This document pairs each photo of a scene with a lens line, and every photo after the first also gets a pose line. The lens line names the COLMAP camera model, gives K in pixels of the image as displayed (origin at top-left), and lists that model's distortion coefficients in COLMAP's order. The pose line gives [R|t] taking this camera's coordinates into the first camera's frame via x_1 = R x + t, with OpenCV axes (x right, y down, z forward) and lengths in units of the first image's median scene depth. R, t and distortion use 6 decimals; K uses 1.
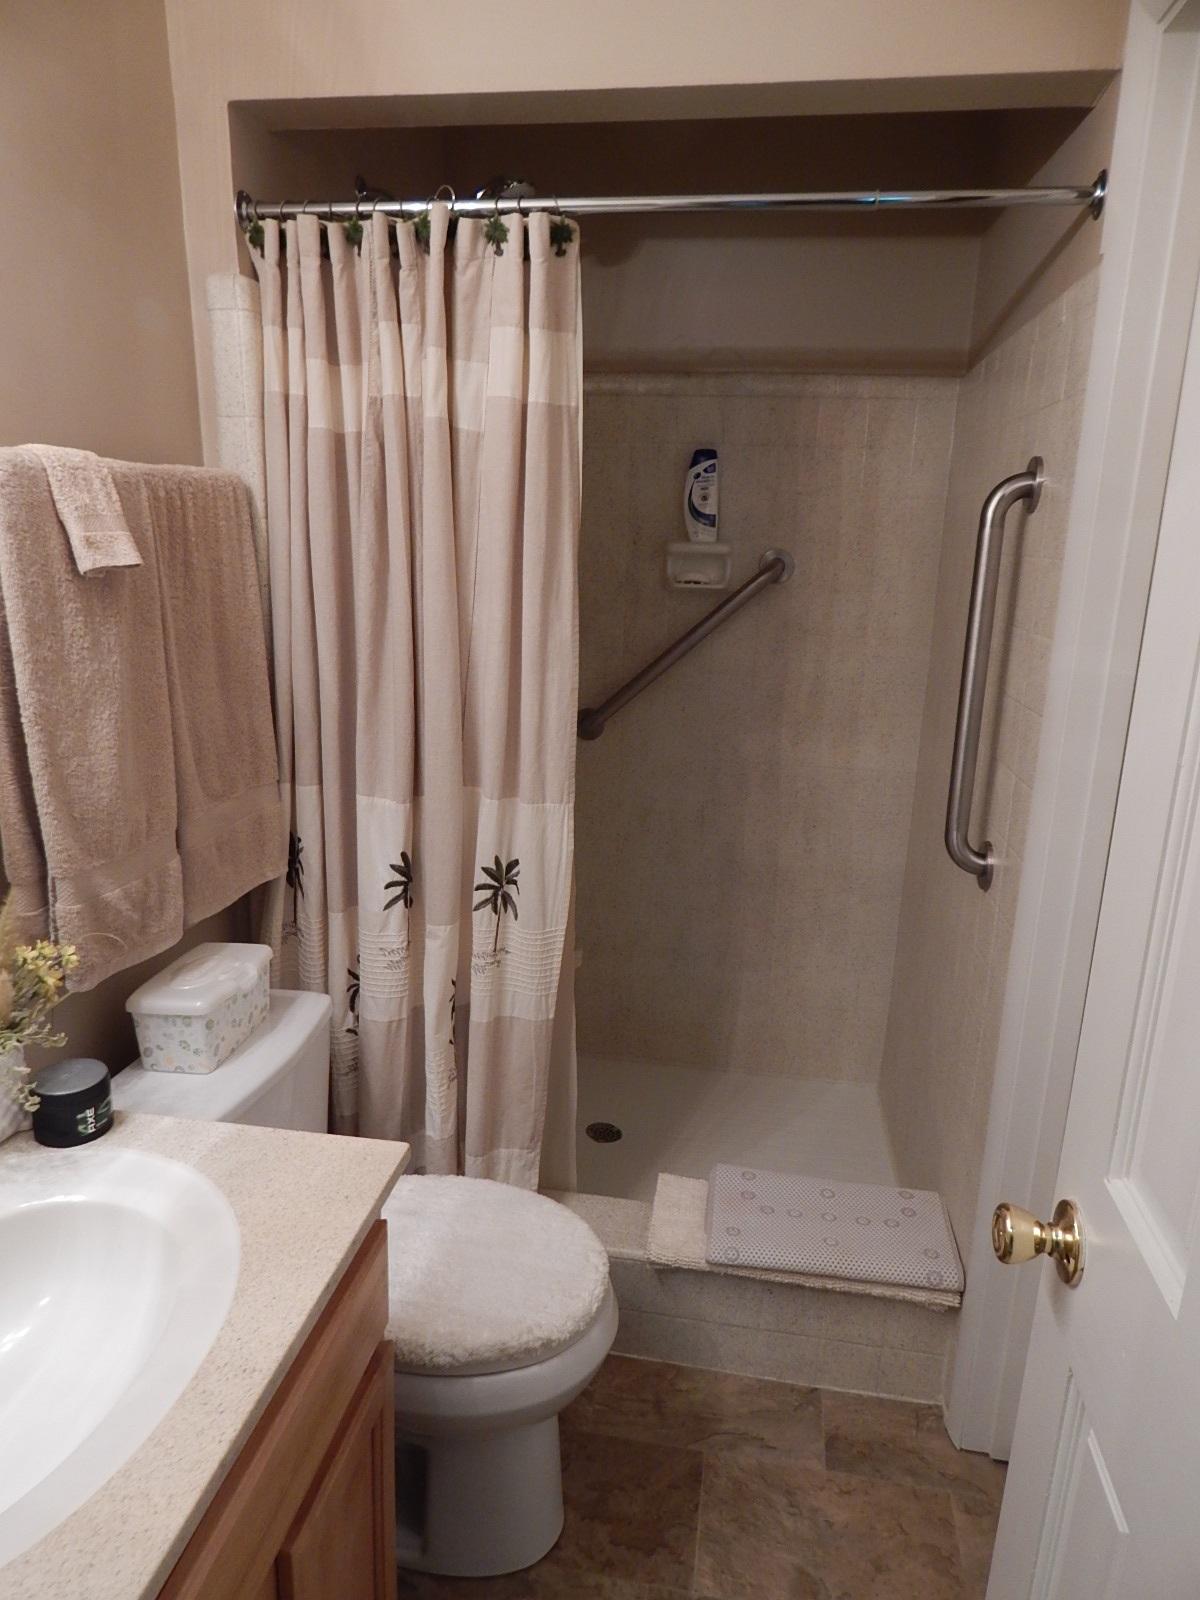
lens RADIAL K [[1038.9, 0, 611.4], [0, 1038.9, 806.3], [0, 0, 1]] dist [0.003700, -0.009390]
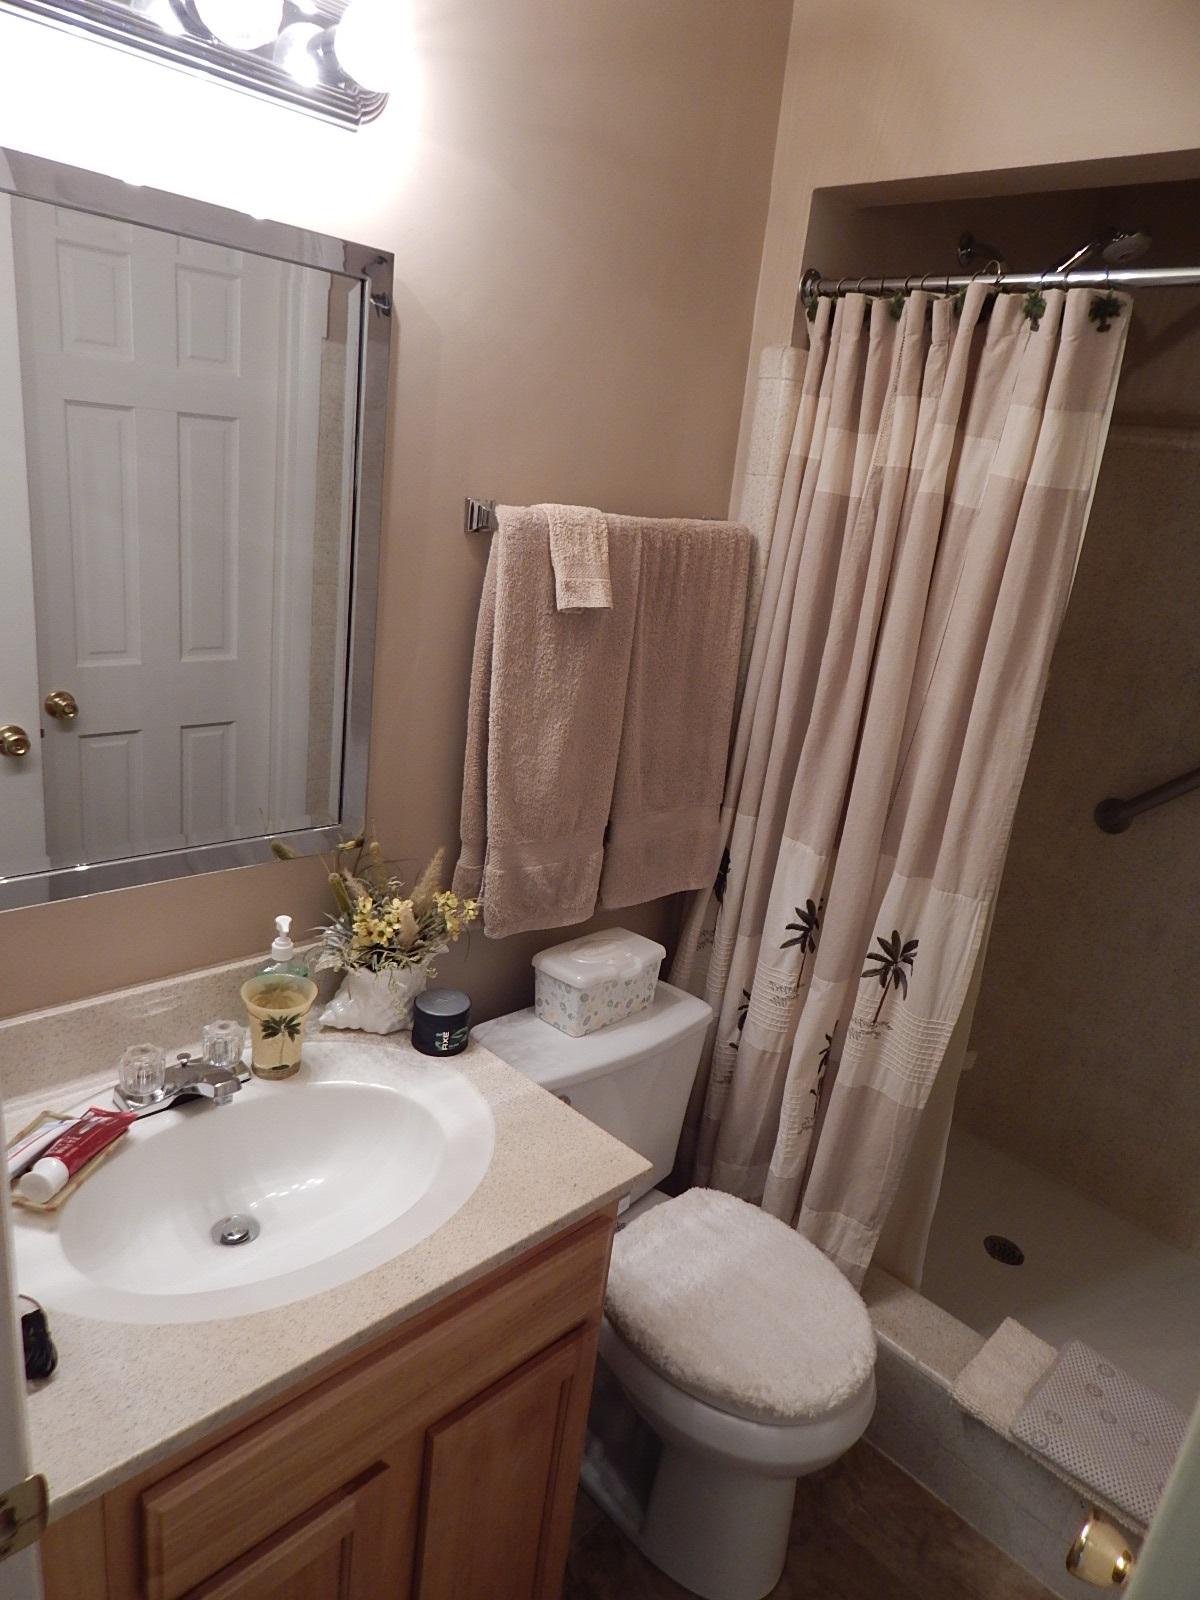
lens RADIAL K [[1038.9, 0, 593.1], [0, 1038.9, 814.0], [0, 0, 1]] dist [0.003700, -0.009390]
pose [[0.808917, 0.243655, -0.535057, 0.178889], [-0.242060, 0.967391, 0.074578, -0.072289], [0.535781, 0.069189, 0.841518, 0.010673]]
